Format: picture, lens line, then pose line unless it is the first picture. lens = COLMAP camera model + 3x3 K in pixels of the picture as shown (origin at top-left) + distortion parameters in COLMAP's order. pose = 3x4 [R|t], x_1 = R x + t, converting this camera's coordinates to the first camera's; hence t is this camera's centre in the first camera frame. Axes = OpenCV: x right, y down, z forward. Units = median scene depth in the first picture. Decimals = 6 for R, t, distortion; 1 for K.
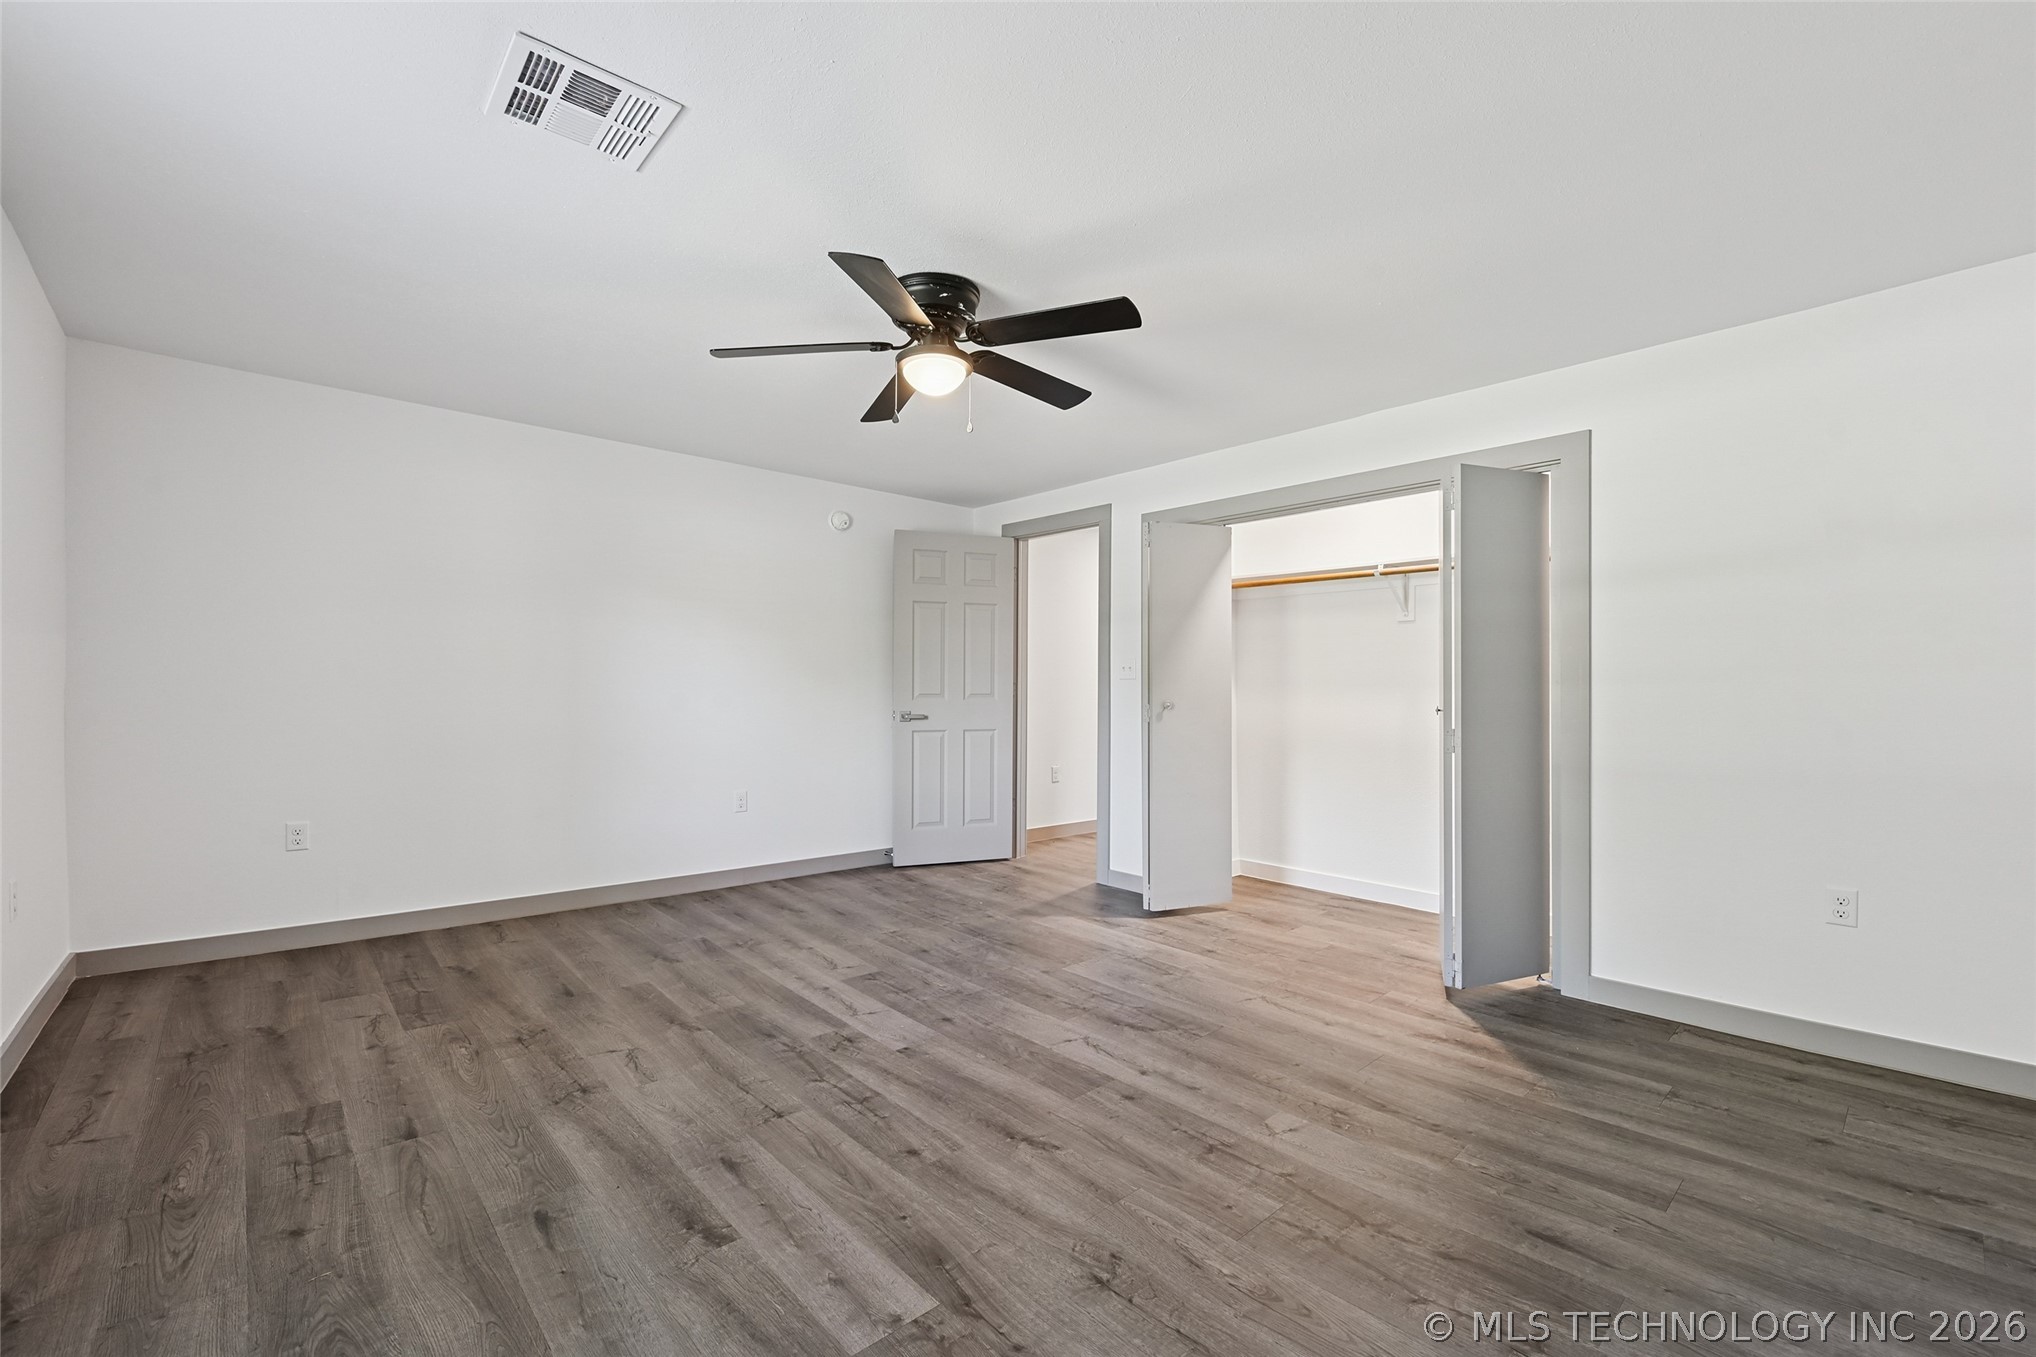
lens RADIAL K [[724.6, 0, 1018.0], [0, 724.6, 678.5], [0, 0, 1]] dist [-0.028901, -0.000063]
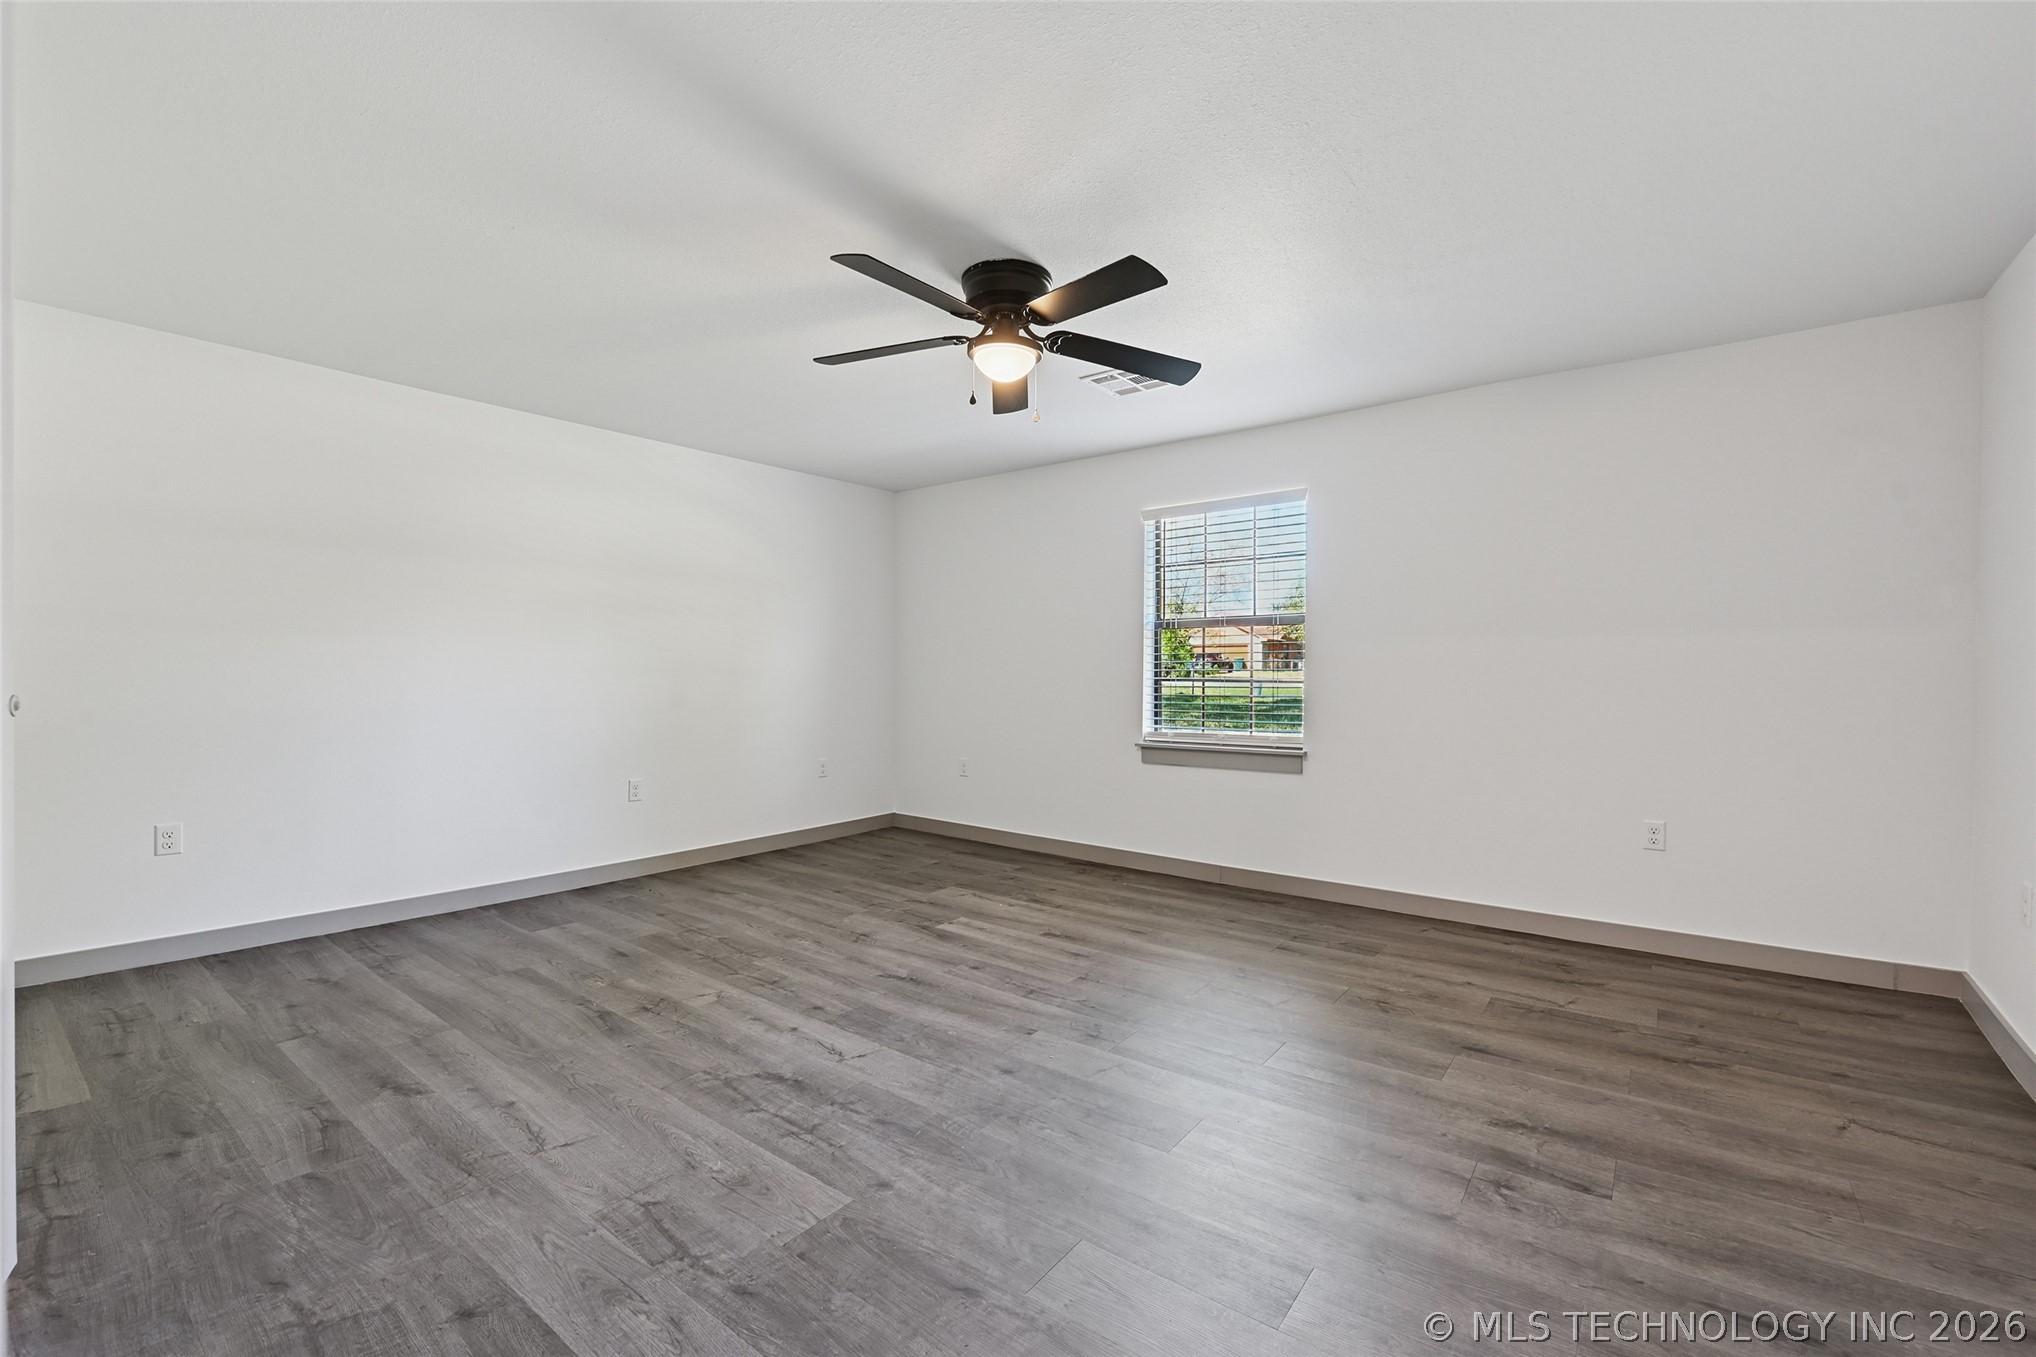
lens RADIAL K [[724.6, 0, 1018.0], [0, 724.6, 678.5], [0, 0, 1]] dist [-0.028901, -0.000063]
pose [[-0.979122, -0.013498, -0.202822, 0.073083], [-0.012744, 0.999906, -0.005025, 0.031341], [0.202871, -0.002335, -0.979203, 2.117004]]
